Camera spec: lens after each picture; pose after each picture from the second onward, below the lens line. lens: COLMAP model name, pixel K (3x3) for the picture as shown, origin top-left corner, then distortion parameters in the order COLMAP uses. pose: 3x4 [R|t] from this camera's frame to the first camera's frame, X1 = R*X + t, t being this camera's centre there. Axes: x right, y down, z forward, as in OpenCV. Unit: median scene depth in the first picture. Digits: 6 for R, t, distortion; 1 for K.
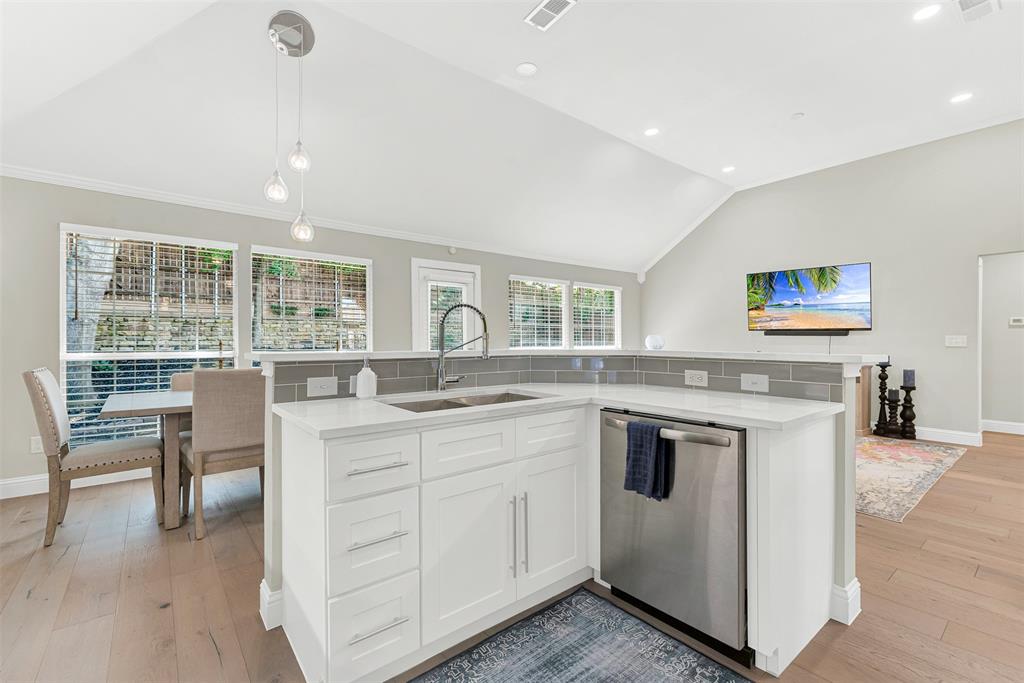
lens RADIAL K [[444.8, 0, 507.6], [0, 444.8, 335.7], [0, 0, 1]] dist [-0.000582, 0.000699]
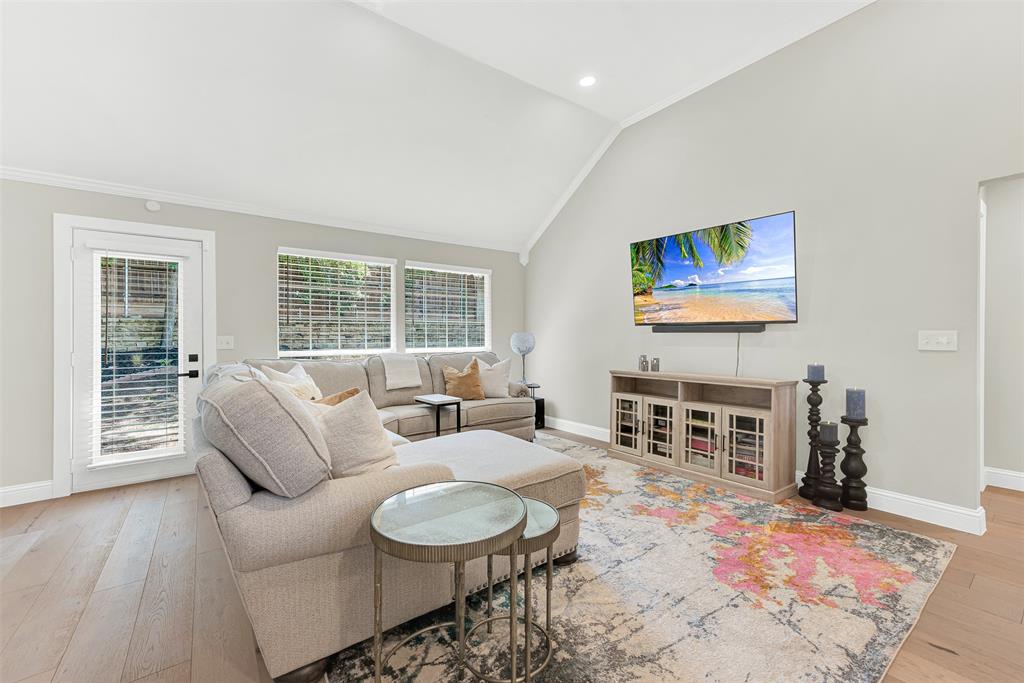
lens RADIAL K [[414.5, 0, 507.9], [0, 414.5, 335.1], [0, 0, 1]] dist [0.001813, -0.000608]
pose [[0.999365, -0.004007, -0.035409, 0.425118], [0.004106, 0.999988, 0.002730, 0.000951], [0.035397, -0.002873, 0.999369, 0.401046]]
